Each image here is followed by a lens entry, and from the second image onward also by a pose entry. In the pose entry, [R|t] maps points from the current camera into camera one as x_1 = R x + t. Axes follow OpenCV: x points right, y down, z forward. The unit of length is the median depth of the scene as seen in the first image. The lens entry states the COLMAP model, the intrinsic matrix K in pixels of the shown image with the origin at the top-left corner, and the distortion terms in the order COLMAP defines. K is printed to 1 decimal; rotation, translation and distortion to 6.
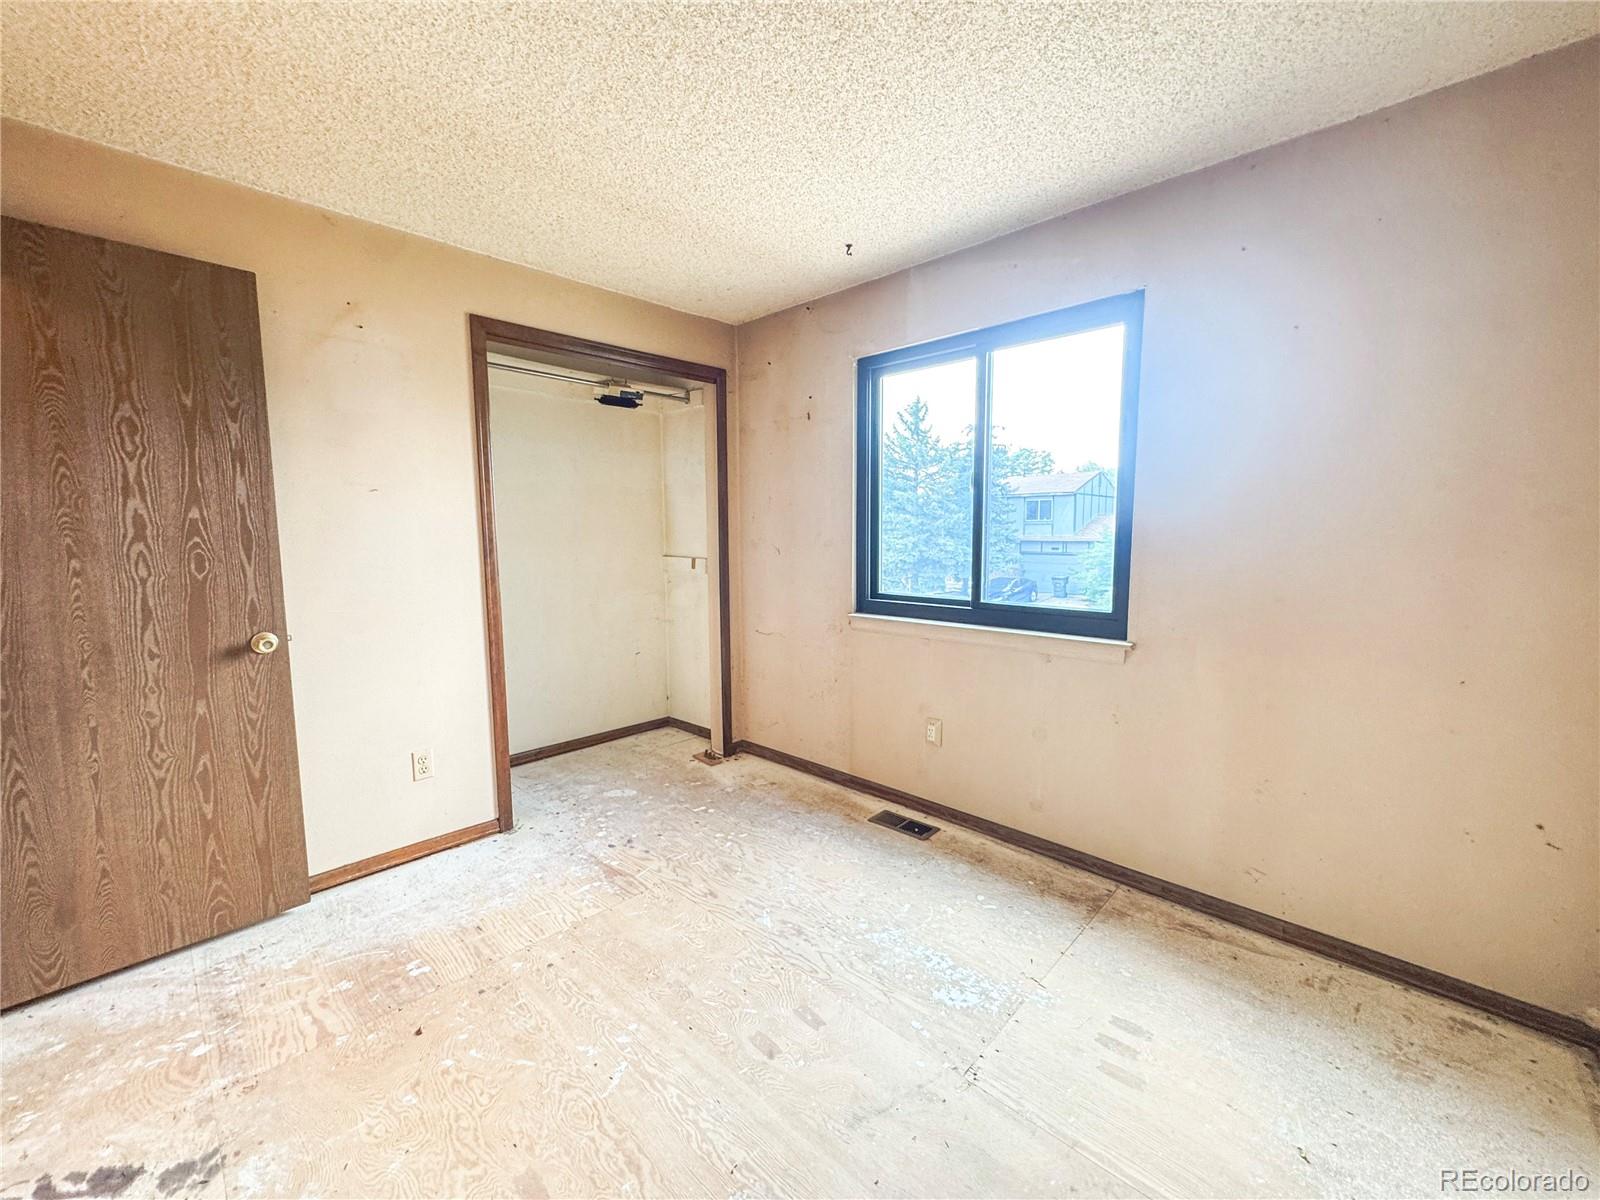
lens RADIAL K [[649.5, 0, 799.0], [0, 649.5, 592.7], [0, 0, 1]] dist [-0.004566, 0.000213]
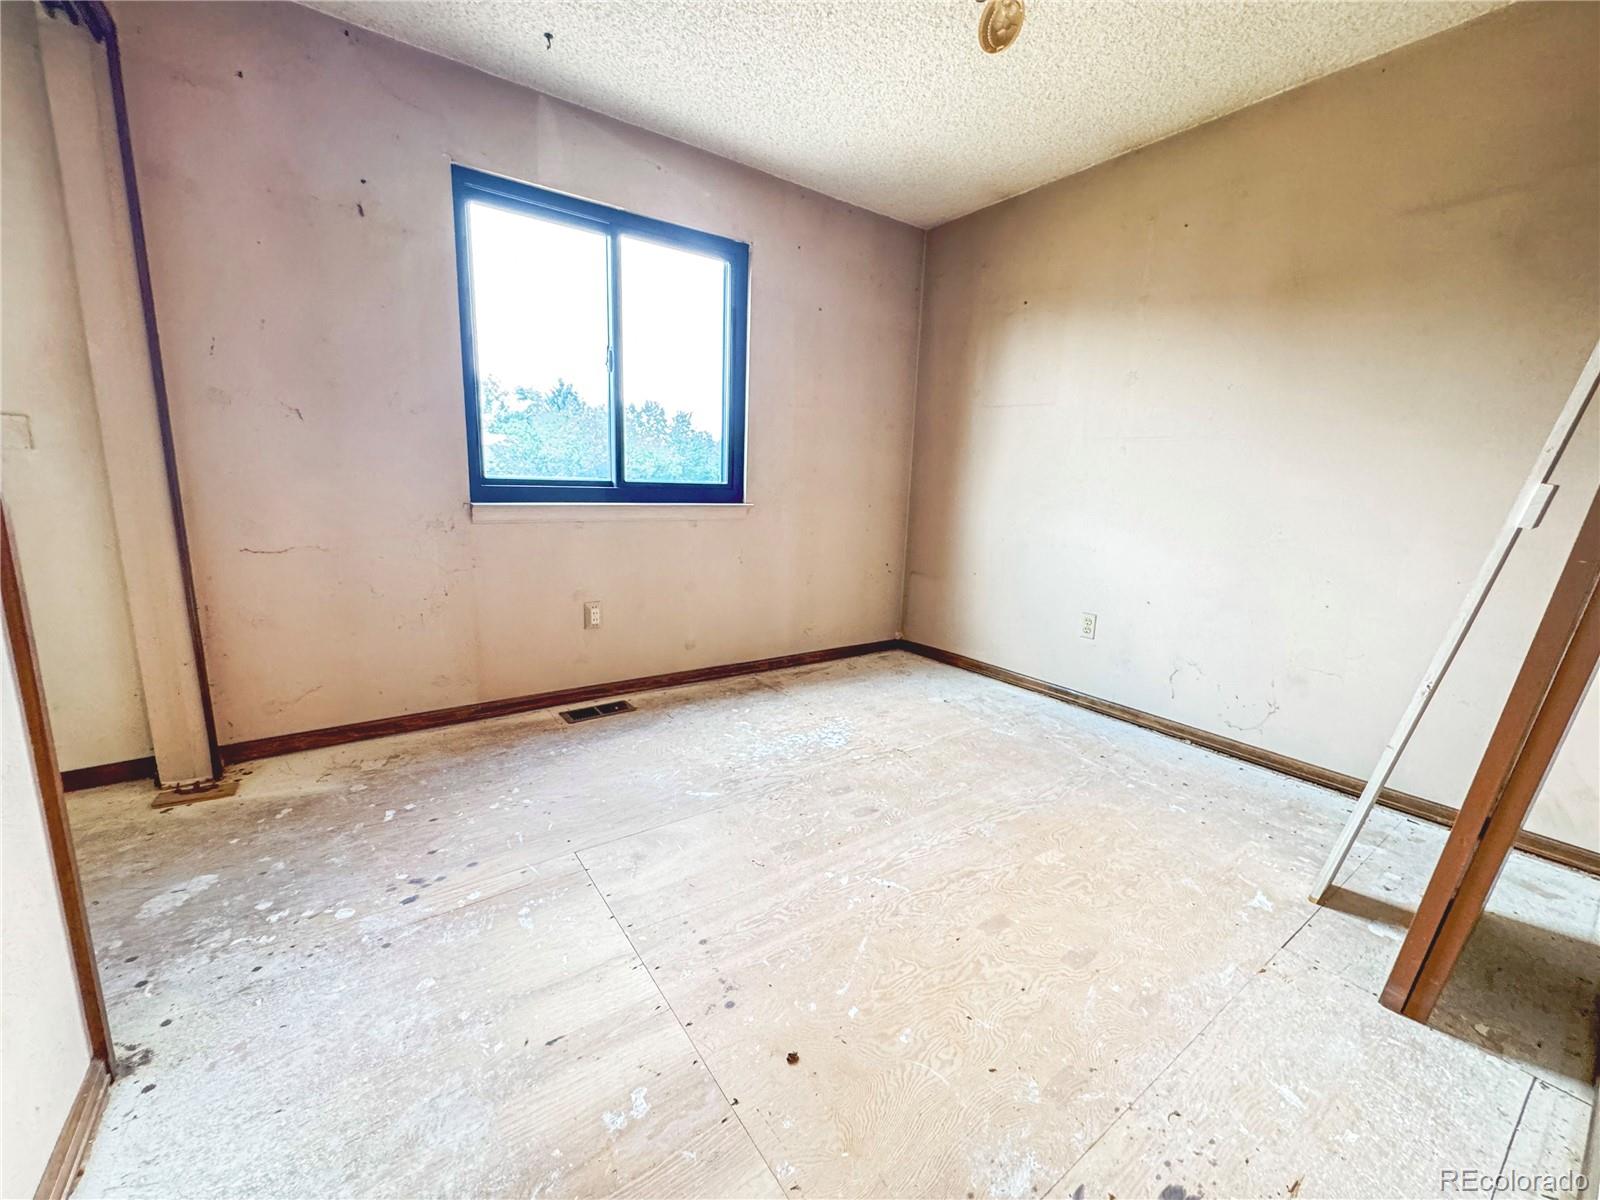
lens RADIAL K [[649.5, 0, 799.6], [0, 649.5, 598.4], [0, 0, 1]] dist [-0.004566, 0.000213]
pose [[0.172209, -0.169020, 0.970452, -0.735280], [0.060266, 0.985132, 0.160882, 0.049205], [-0.983215, 0.030779, 0.179835, 0.531923]]
